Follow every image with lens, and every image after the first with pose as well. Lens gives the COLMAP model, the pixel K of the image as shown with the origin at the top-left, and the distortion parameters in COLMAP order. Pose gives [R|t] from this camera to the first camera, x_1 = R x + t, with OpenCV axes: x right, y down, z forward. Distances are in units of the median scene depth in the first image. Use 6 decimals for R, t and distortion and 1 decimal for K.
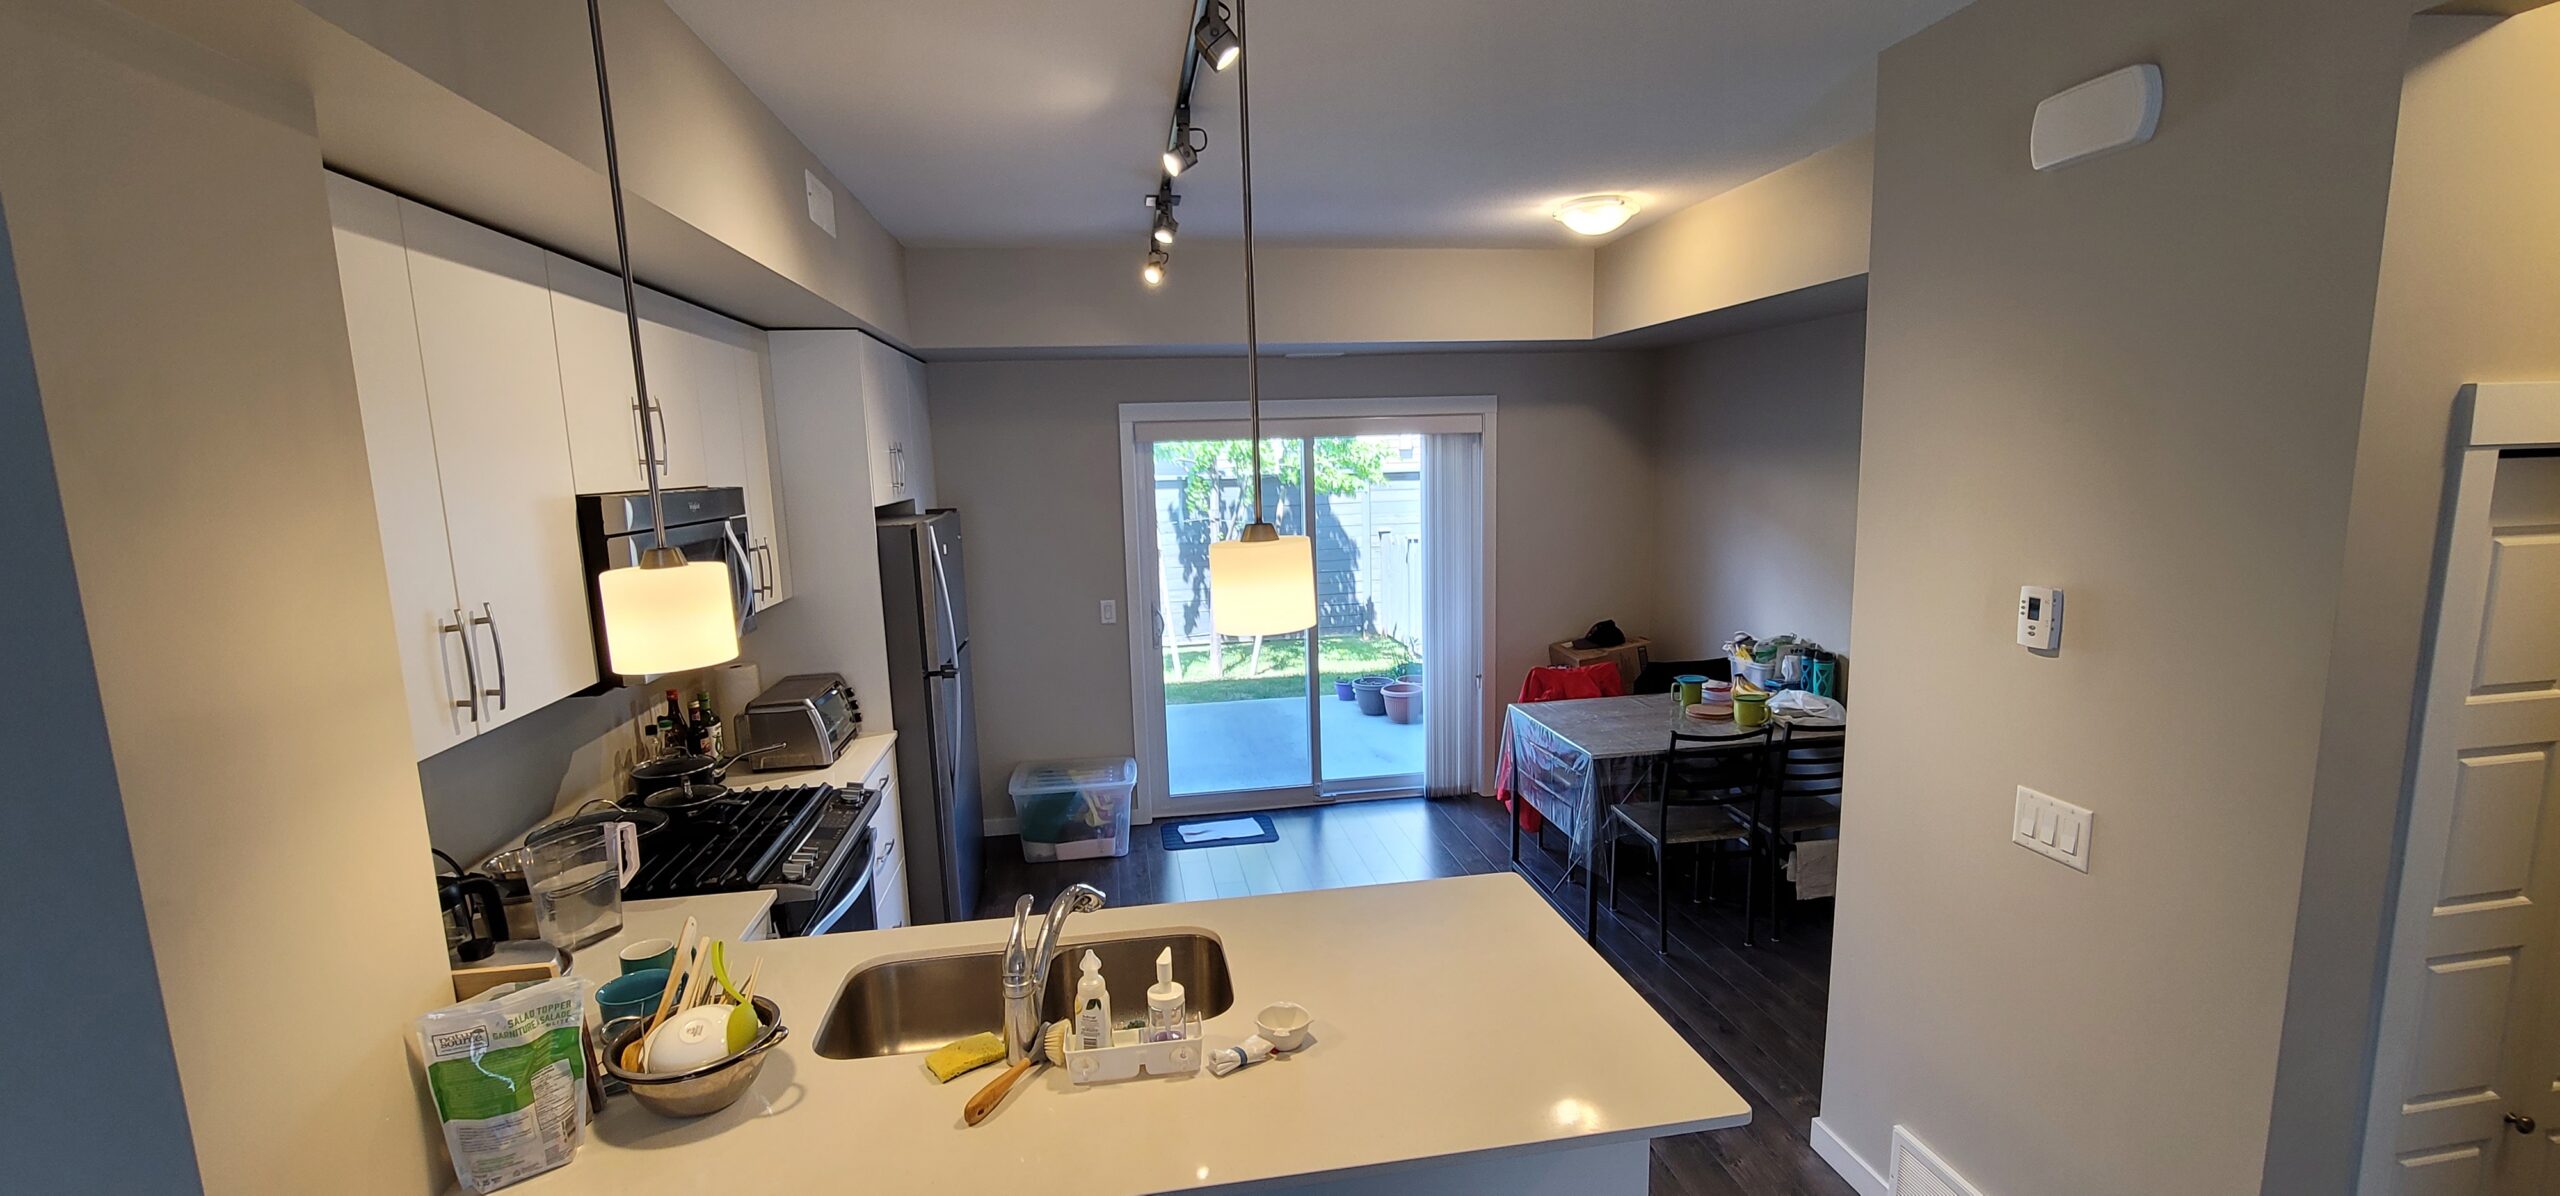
lens RADIAL K [[1051.1, 0, 1280.9], [0, 1051.1, 614.4], [0, 0, 1]] dist [-0.001369, 0.000776]
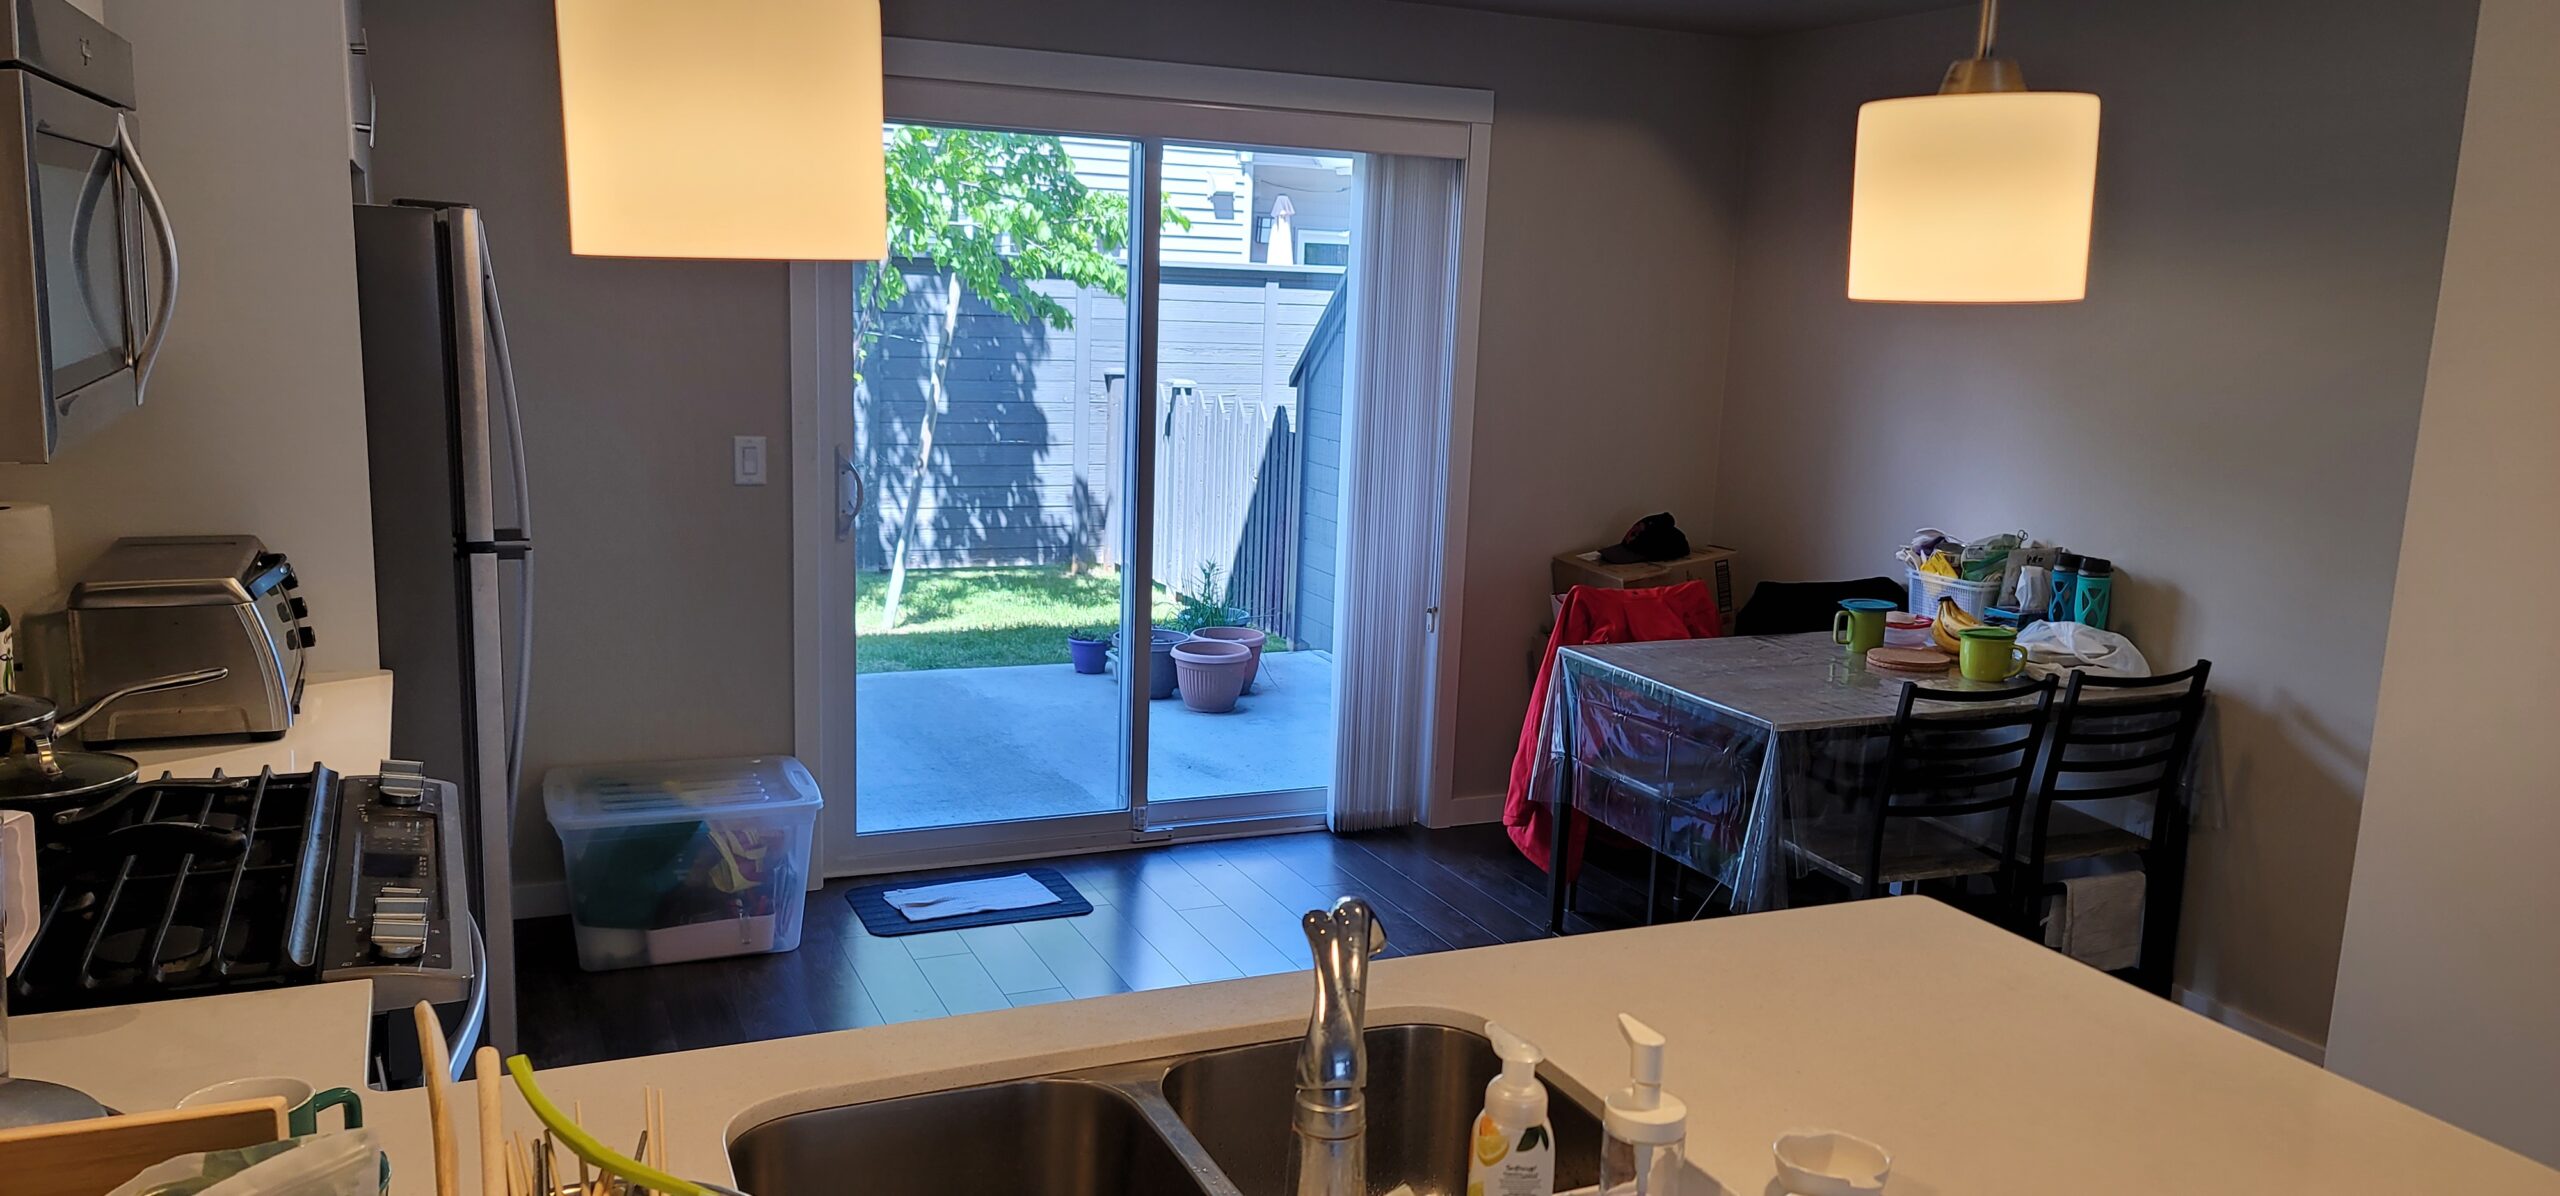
lens RADIAL K [[1867.6, 0, 1303.3], [0, 1867.6, 617.3], [0, 0, 1]] dist [0.062986, -0.018199]
pose [[0.962513, 0.017680, 0.270657, -0.188340], [-0.025860, 0.999309, 0.026688, 0.050605], [-0.269999, -0.032687, 0.962306, 0.103196]]
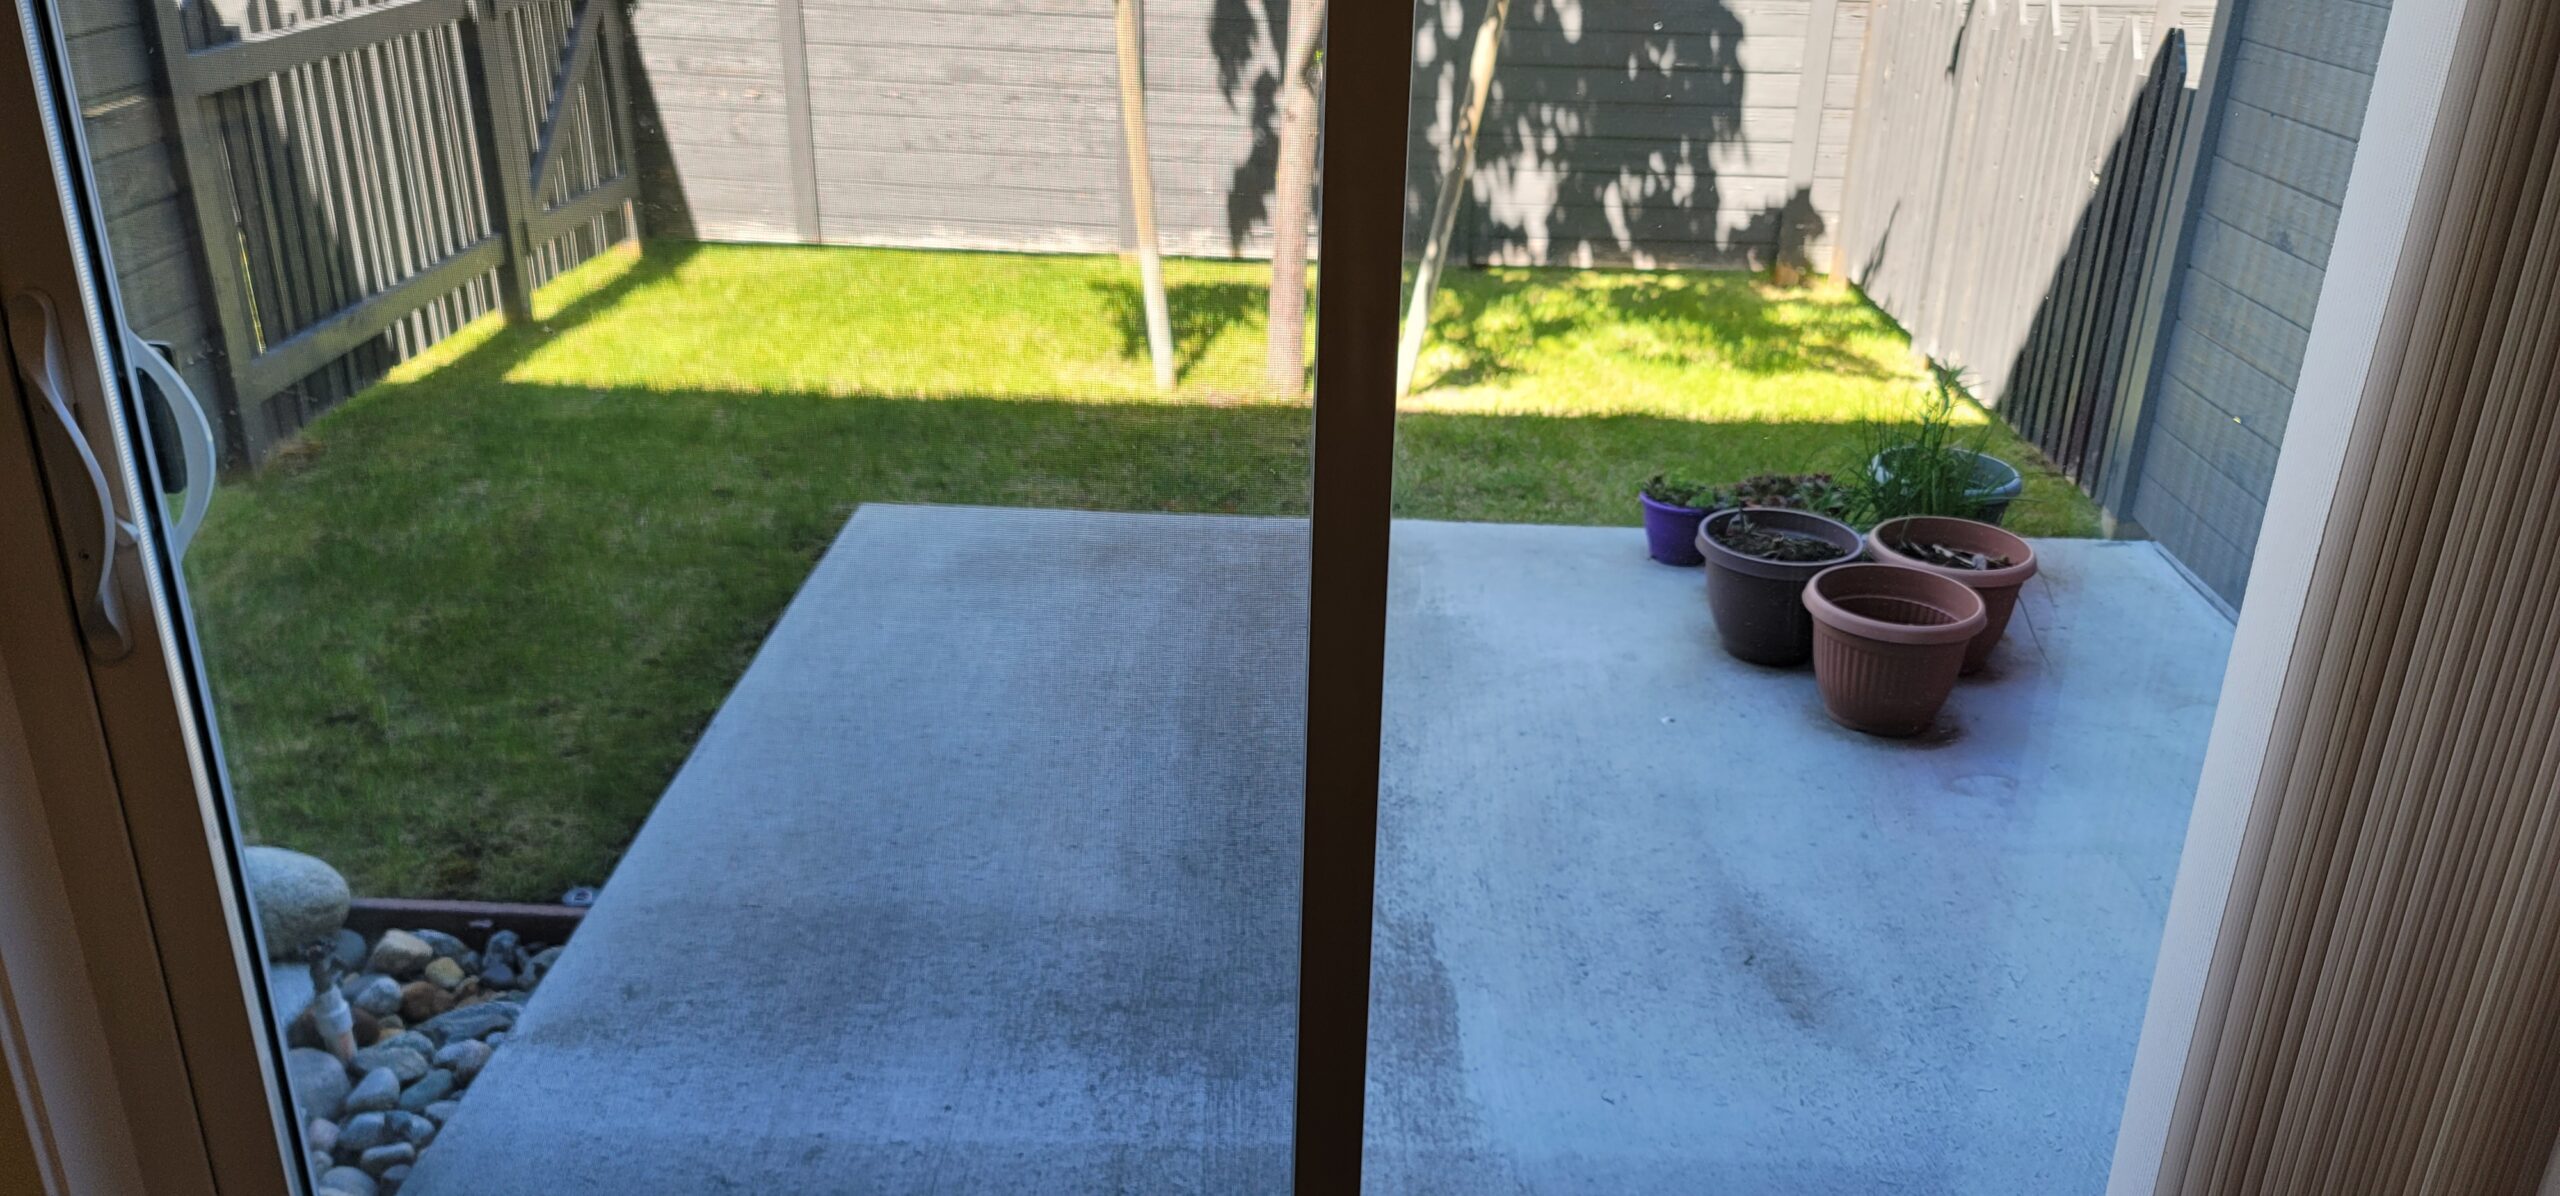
lens RADIAL K [[1867.6, 0, 1337.0], [0, 1867.6, 609.3], [0, 0, 1]] dist [0.062986, -0.018199]
pose [[0.986051, 0.121078, -0.114210, 0.066435], [-0.089483, 0.964200, 0.249620, -0.046774], [0.140345, -0.235918, 0.961585, 1.039198]]
